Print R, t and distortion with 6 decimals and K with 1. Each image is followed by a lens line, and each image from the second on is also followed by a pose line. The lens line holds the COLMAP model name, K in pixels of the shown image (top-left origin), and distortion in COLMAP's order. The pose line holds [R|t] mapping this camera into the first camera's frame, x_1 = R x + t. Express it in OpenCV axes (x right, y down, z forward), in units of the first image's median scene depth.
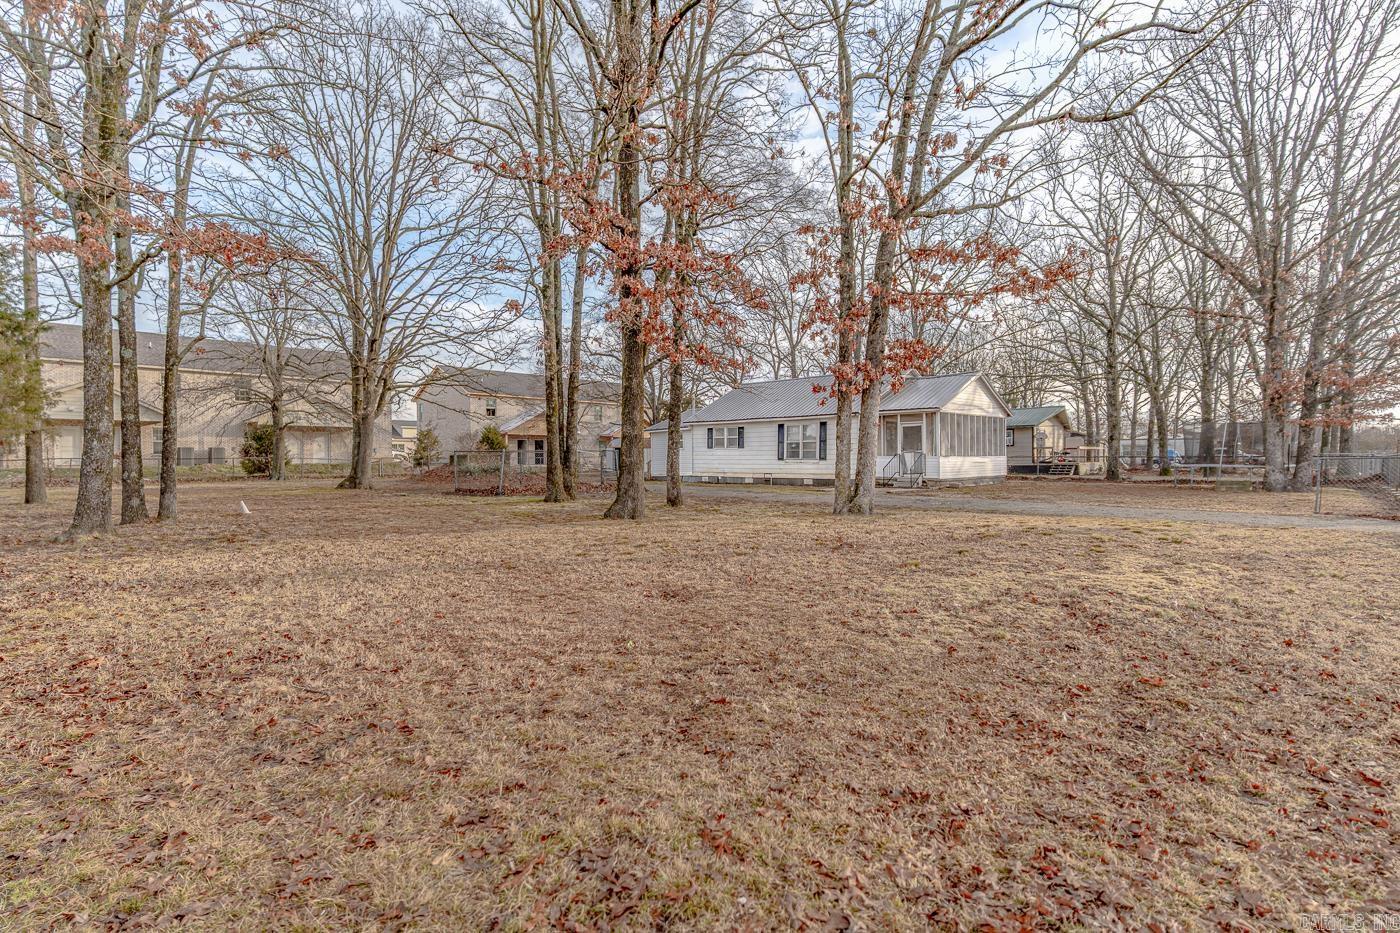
lens RADIAL K [[666.1, 0, 698.2], [0, 666.1, 466.3], [0, 0, 1]] dist [0.011356, -0.000275]
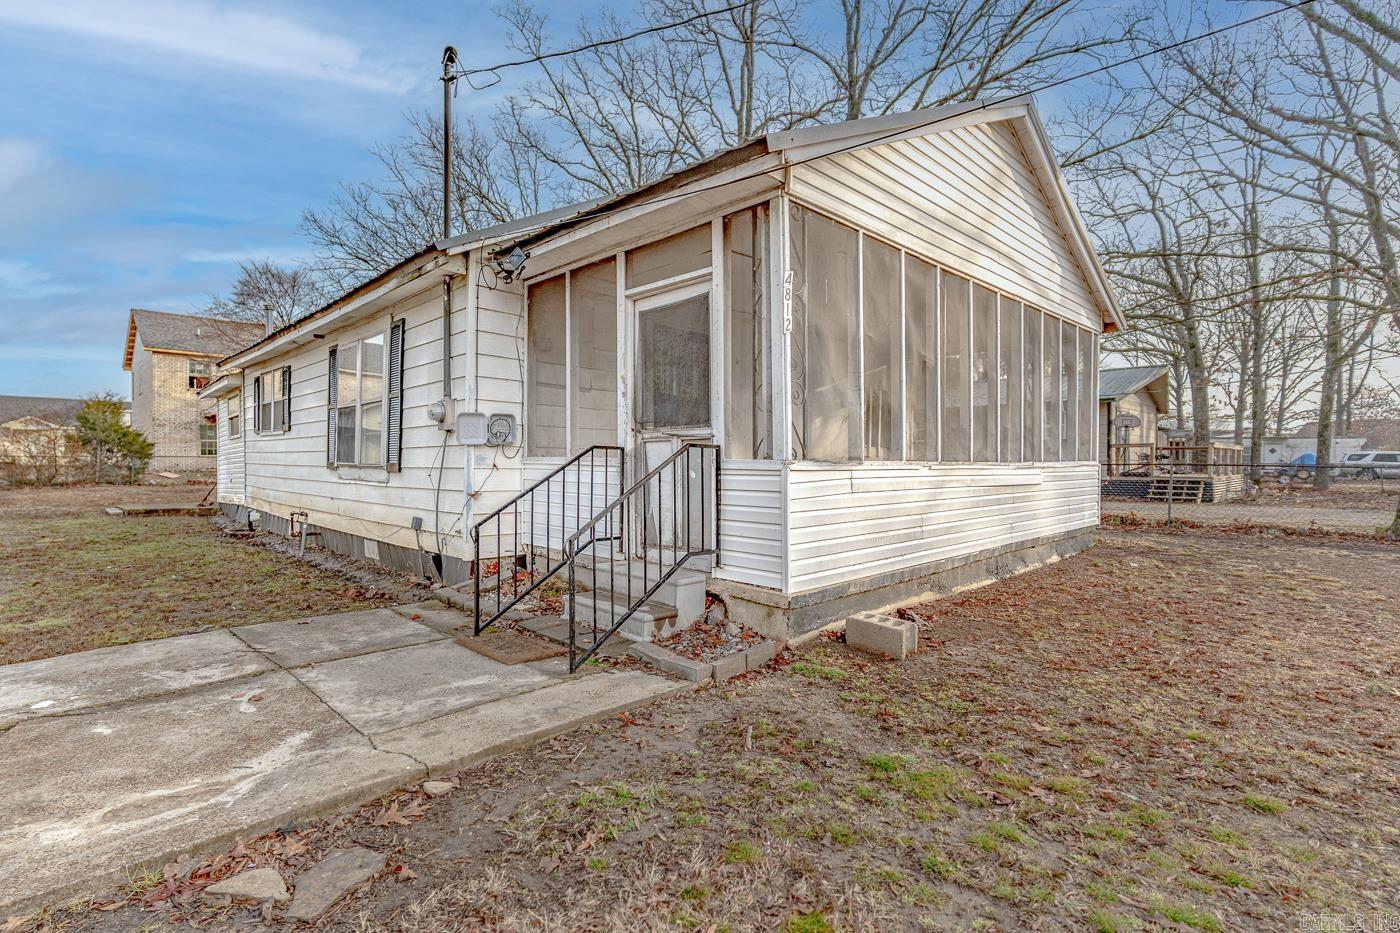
lens RADIAL K [[666.1, 0, 701.7], [0, 666.1, 460.3], [0, 0, 1]] dist [0.011356, -0.000275]
pose [[0.999707, 0.015927, -0.018231, 0.303522], [-0.016020, 0.999859, -0.004974, -0.012597], [0.018149, 0.005265, 0.999821, 0.733221]]
